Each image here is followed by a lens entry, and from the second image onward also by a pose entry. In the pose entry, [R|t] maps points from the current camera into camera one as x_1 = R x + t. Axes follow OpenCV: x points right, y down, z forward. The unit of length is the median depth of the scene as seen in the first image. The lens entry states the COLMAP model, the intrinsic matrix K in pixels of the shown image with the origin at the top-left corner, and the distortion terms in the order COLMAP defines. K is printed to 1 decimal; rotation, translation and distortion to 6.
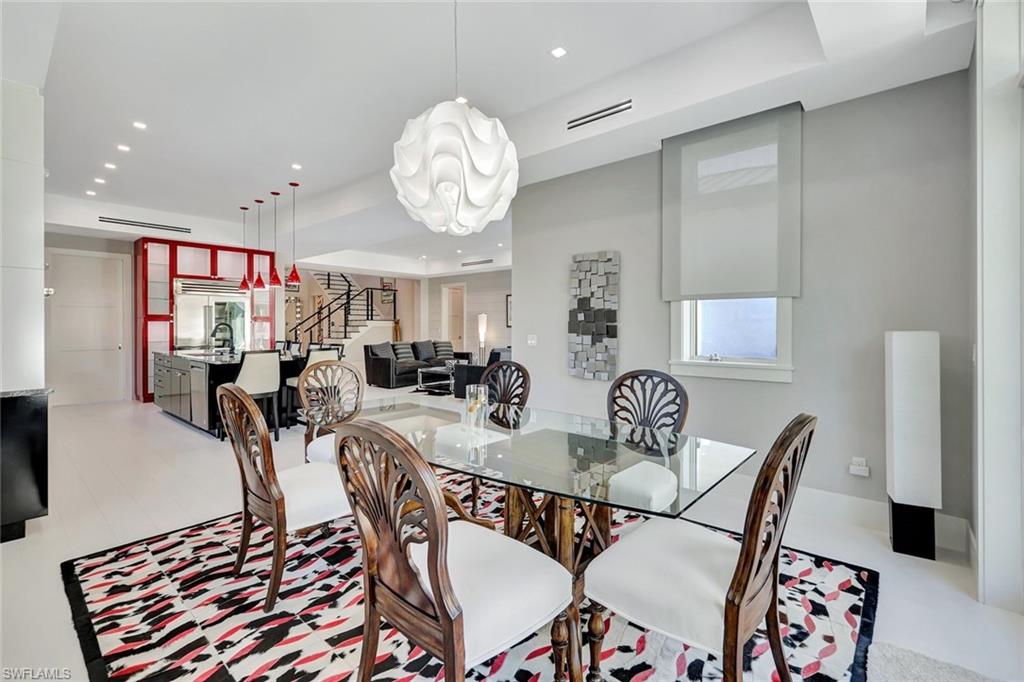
lens RADIAL K [[457.5, 0, 506.2], [0, 457.5, 326.6], [0, 0, 1]] dist [-0.000789, -0.000238]
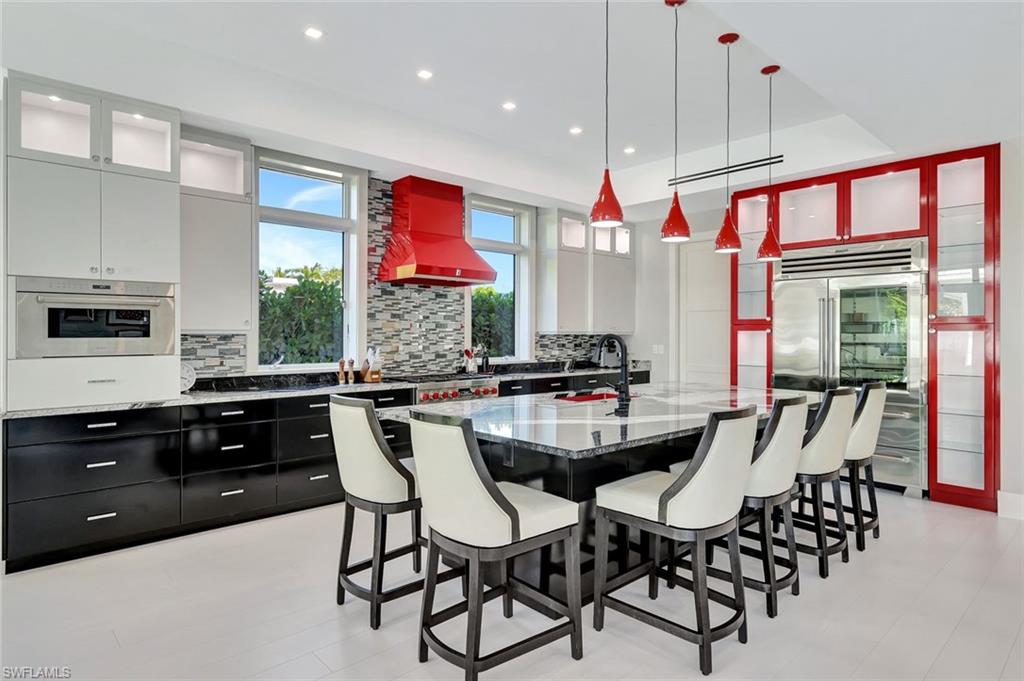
lens RADIAL K [[580.7, 0, 512.0], [0, 580.7, 340.5], [0, 0, 1]] dist [-0.001981, -0.000548]
pose [[-0.084431, 0.009519, -0.996384, 0.002758], [-0.004748, 0.999939, 0.009955, -0.004622], [0.996418, 0.005571, -0.084381, 0.745734]]
